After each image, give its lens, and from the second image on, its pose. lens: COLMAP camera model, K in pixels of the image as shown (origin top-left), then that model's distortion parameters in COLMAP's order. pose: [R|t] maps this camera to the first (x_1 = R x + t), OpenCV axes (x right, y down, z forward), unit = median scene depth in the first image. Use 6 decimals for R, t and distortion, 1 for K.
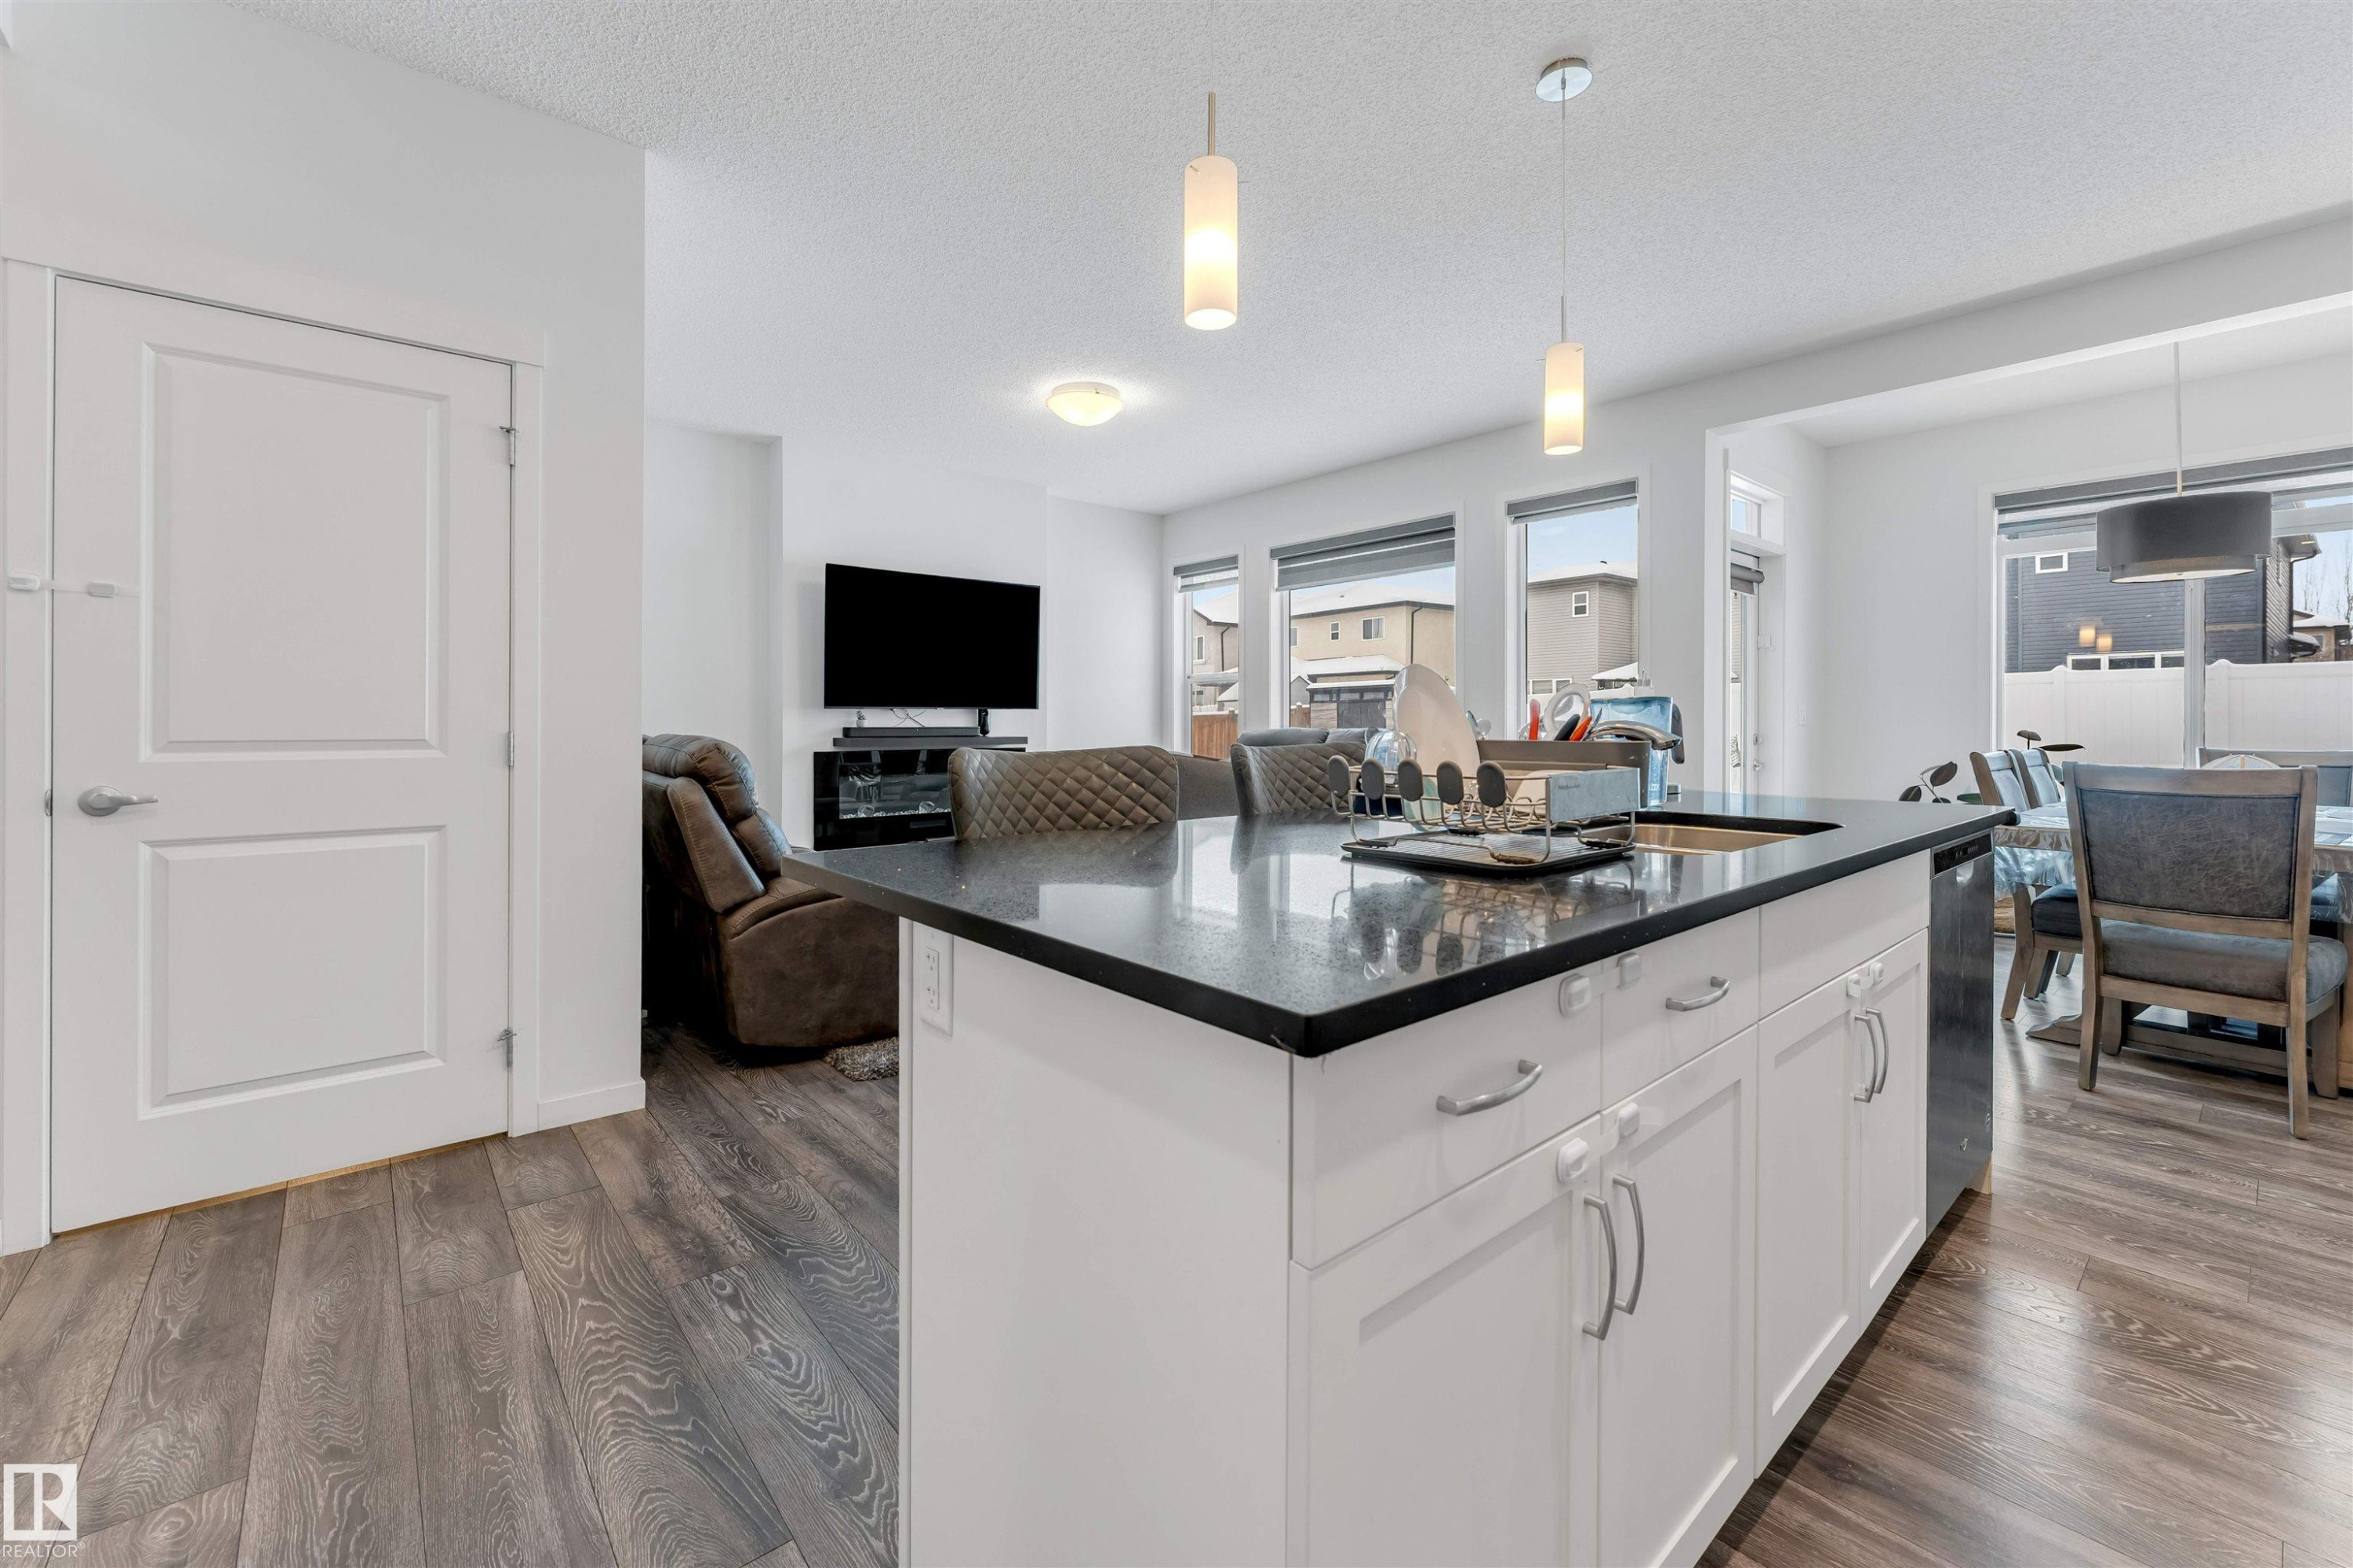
lens RADIAL K [[967.0, 0, 1146.3], [0, 967.0, 731.7], [0, 0, 1]] dist [-0.001452, 0.000594]
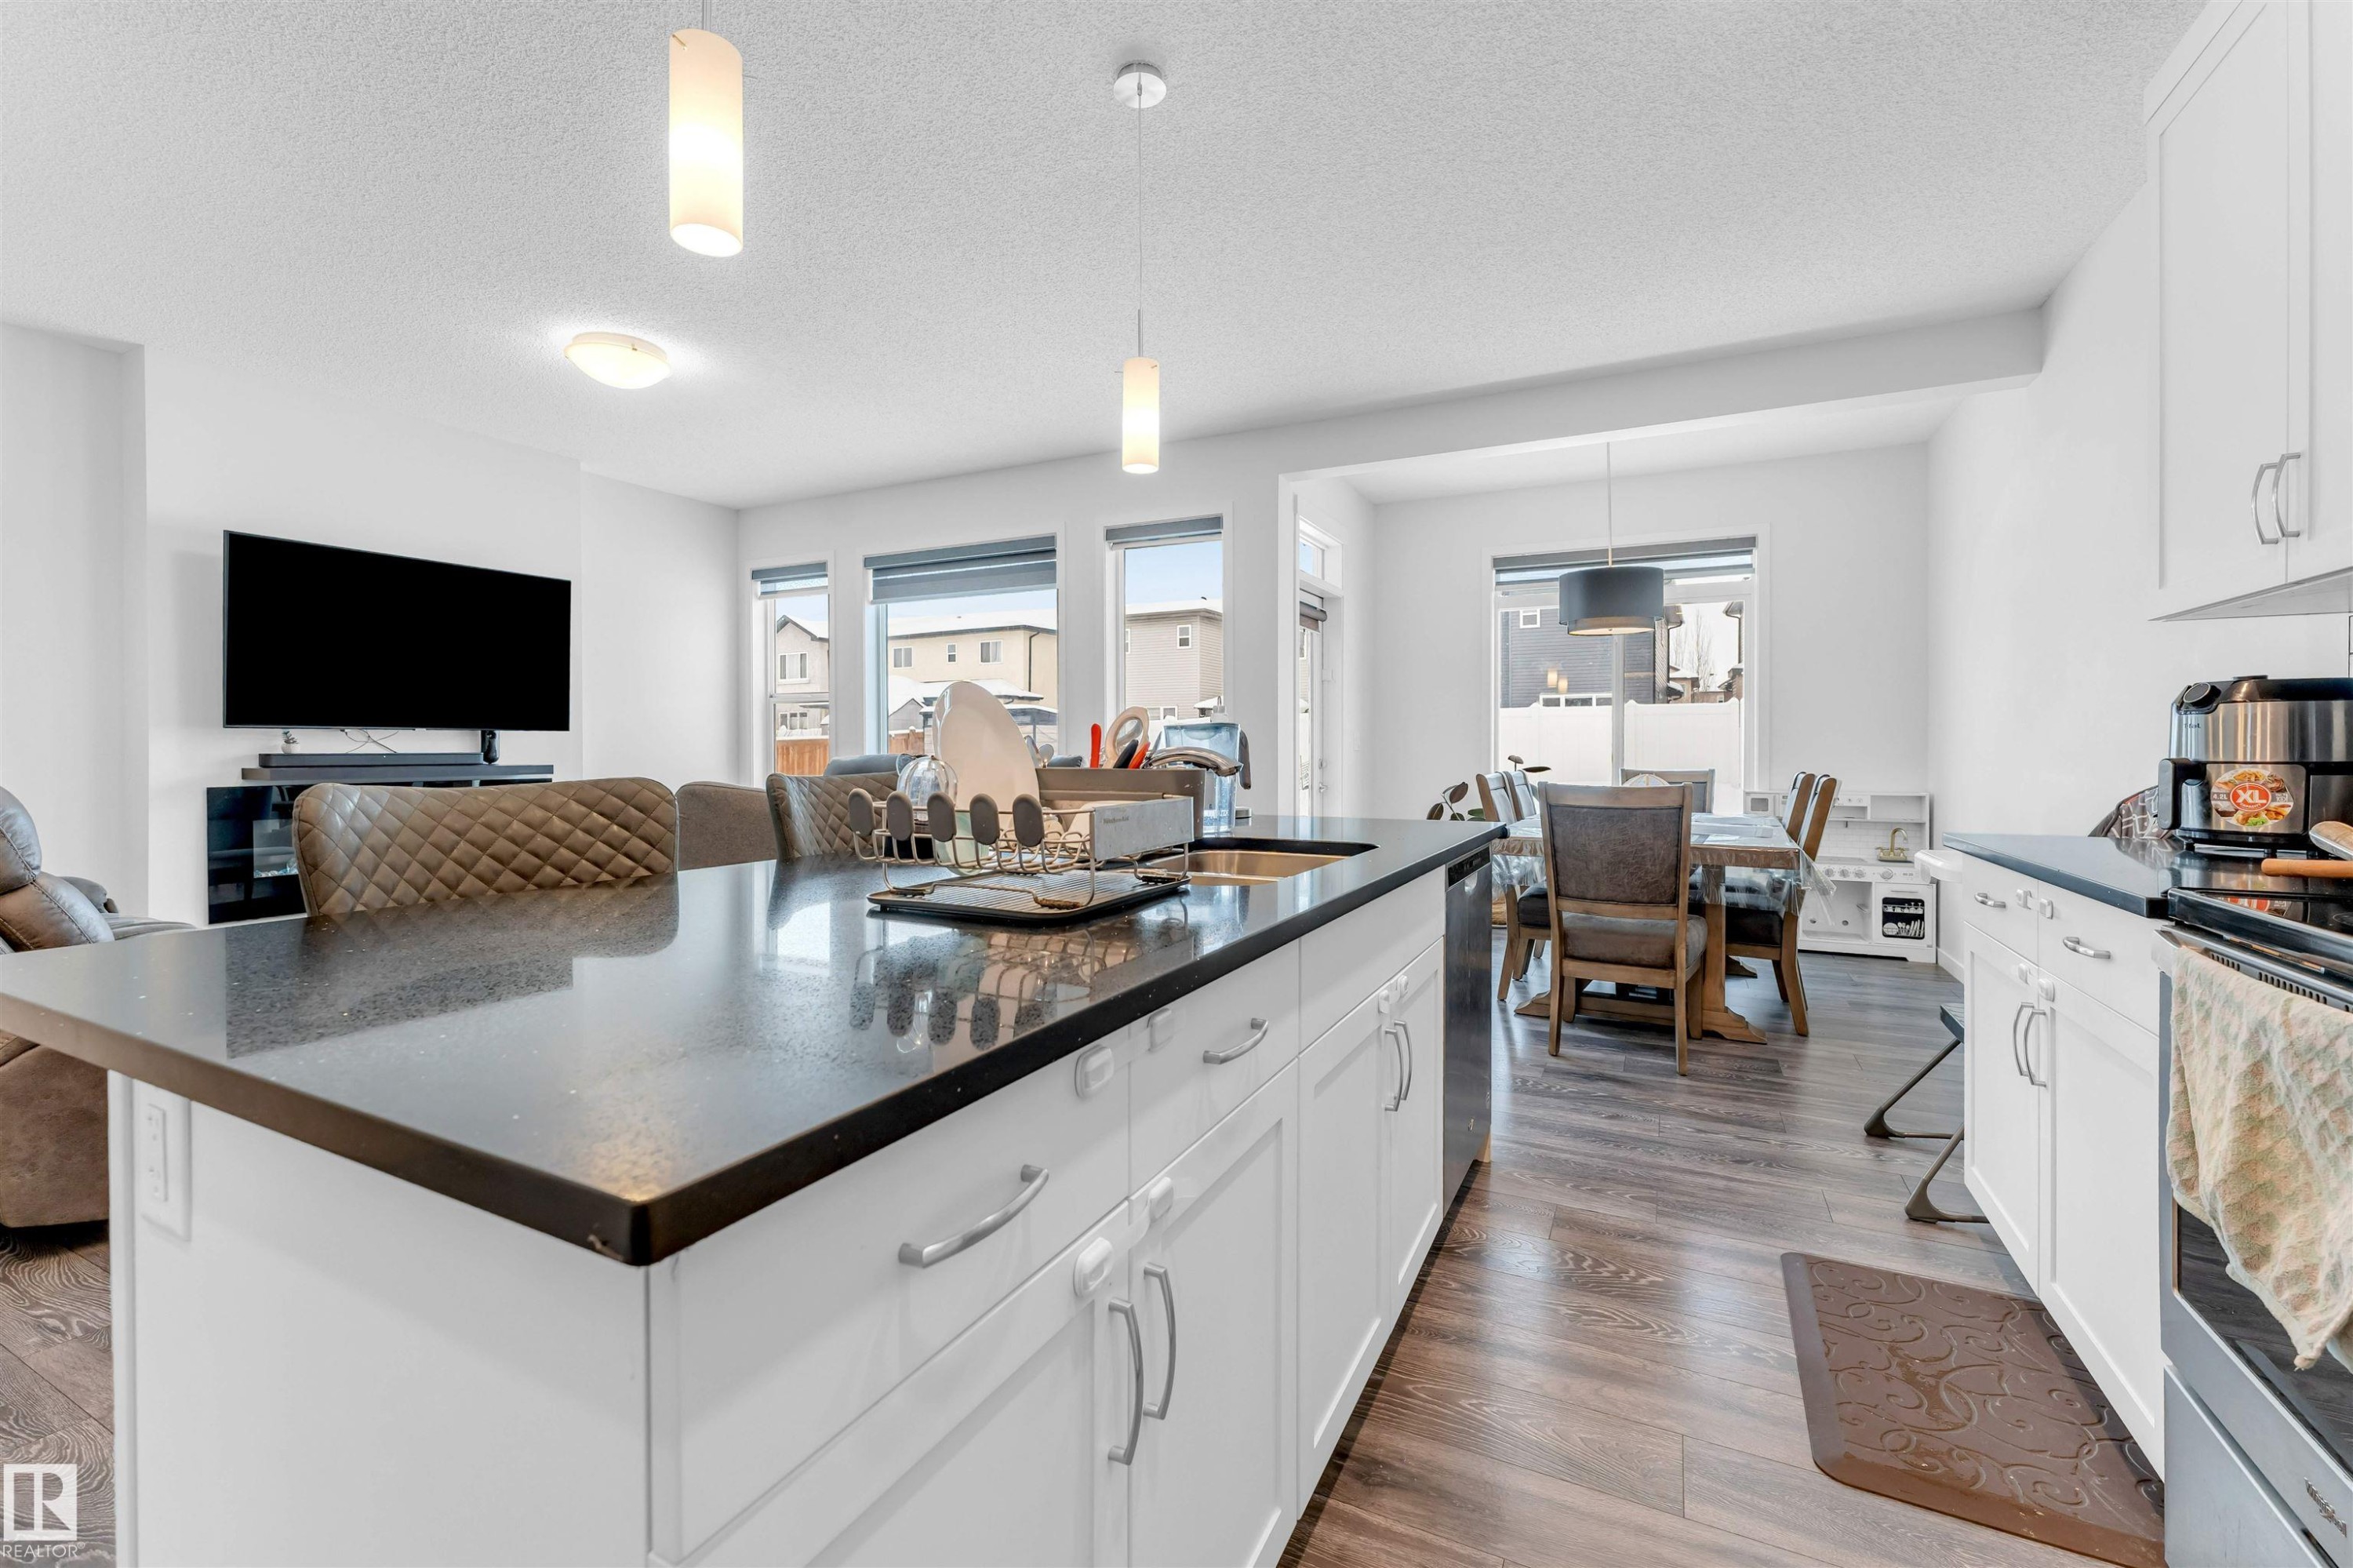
lens RADIAL K [[994.9, 0, 1168.1], [0, 994.9, 759.9], [0, 0, 1]] dist [-0.000405, -0.000023]
pose [[0.919483, -0.003508, 0.393113, 0.056720], [0.002461, 0.999992, 0.003166, -0.000799], [-0.393121, -0.001943, 0.919485, 0.061845]]
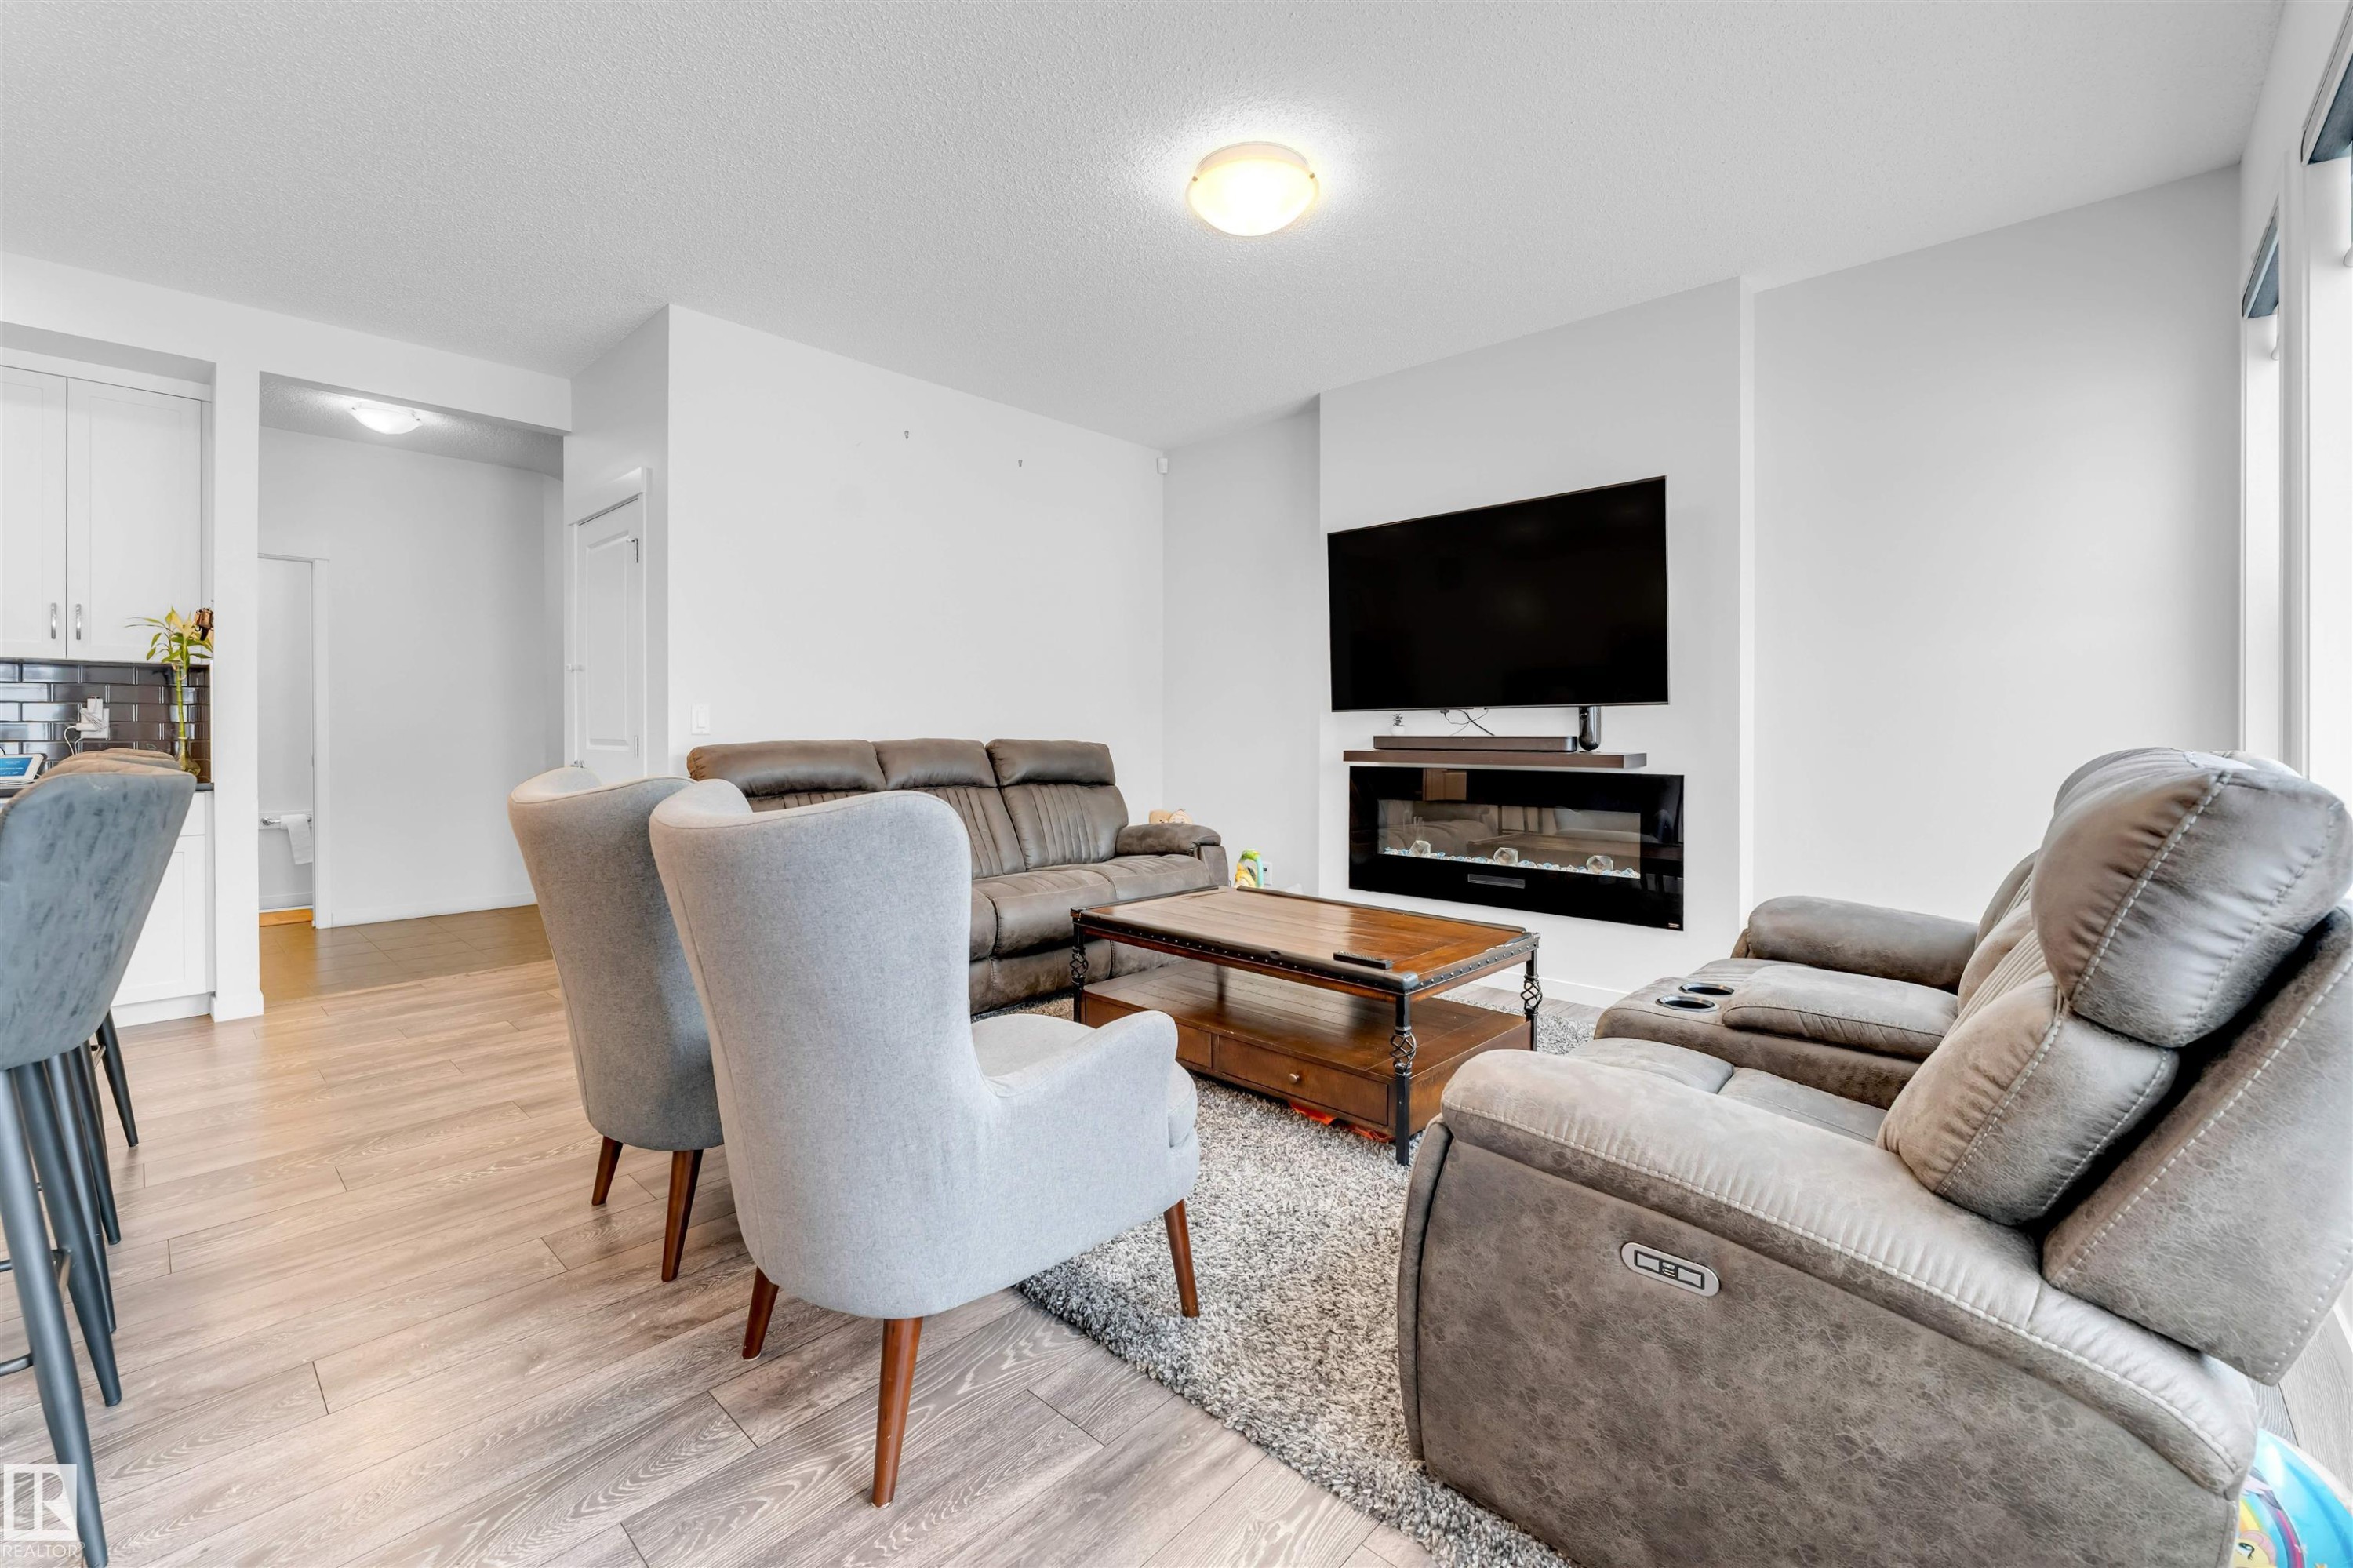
lens RADIAL K [[993.5, 0, 1175.9], [0, 993.5, 743.1], [0, 0, 1]] dist [-0.000949, -0.000056]
pose [[0.113381, 0.013514, -0.993460, 0.990943], [-0.008033, 0.999887, 0.012685, -0.015709], [0.993519, 0.006542, 0.113477, 1.608771]]
